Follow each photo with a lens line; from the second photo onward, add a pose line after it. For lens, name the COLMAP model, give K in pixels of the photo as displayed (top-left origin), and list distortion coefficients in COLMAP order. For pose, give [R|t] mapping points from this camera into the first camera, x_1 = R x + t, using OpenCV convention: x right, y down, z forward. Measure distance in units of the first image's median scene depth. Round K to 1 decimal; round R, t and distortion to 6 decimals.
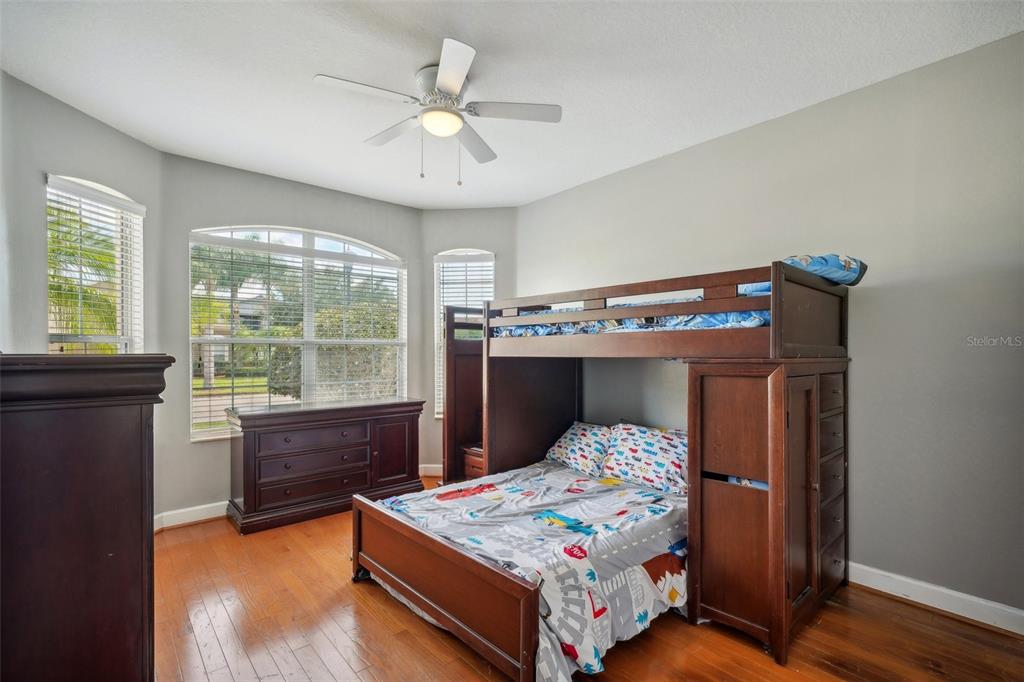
lens RADIAL K [[458.7, 0, 509.5], [0, 458.7, 349.2], [0, 0, 1]] dist [-0.002555, 0.001917]
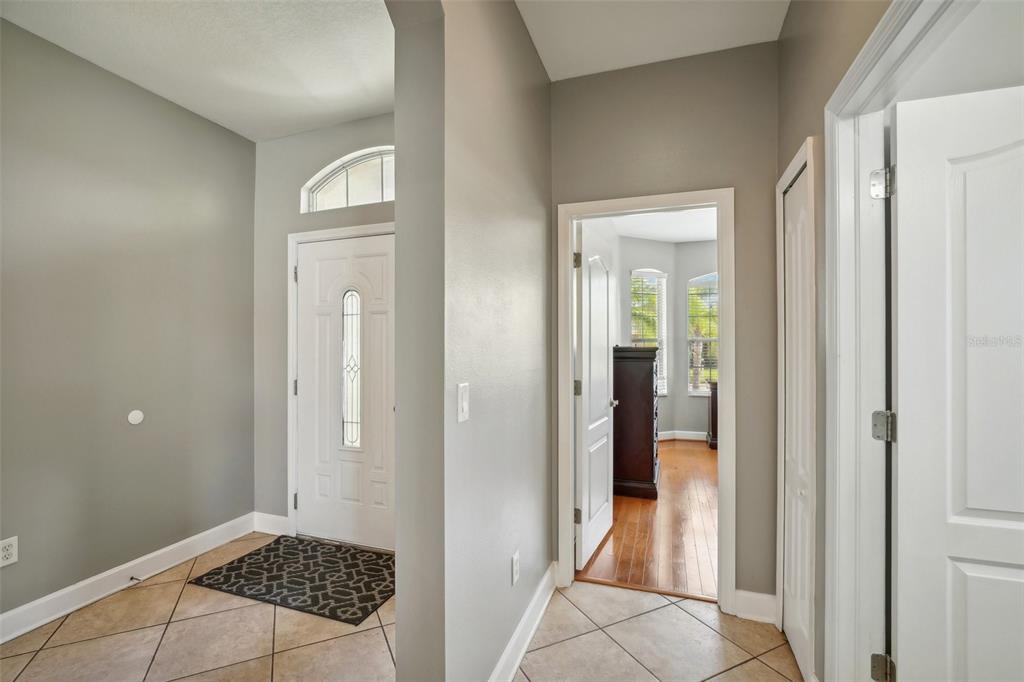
lens RADIAL K [[458.7, 0, 505.2], [0, 458.7, 345.8], [0, 0, 1]] dist [-0.002555, 0.001917]
pose [[0.490805, 0.003454, -0.871263, 0.415781], [0.000388, 0.999991, 0.004183, -0.003390], [0.871270, -0.002391, 0.490799, -0.413286]]
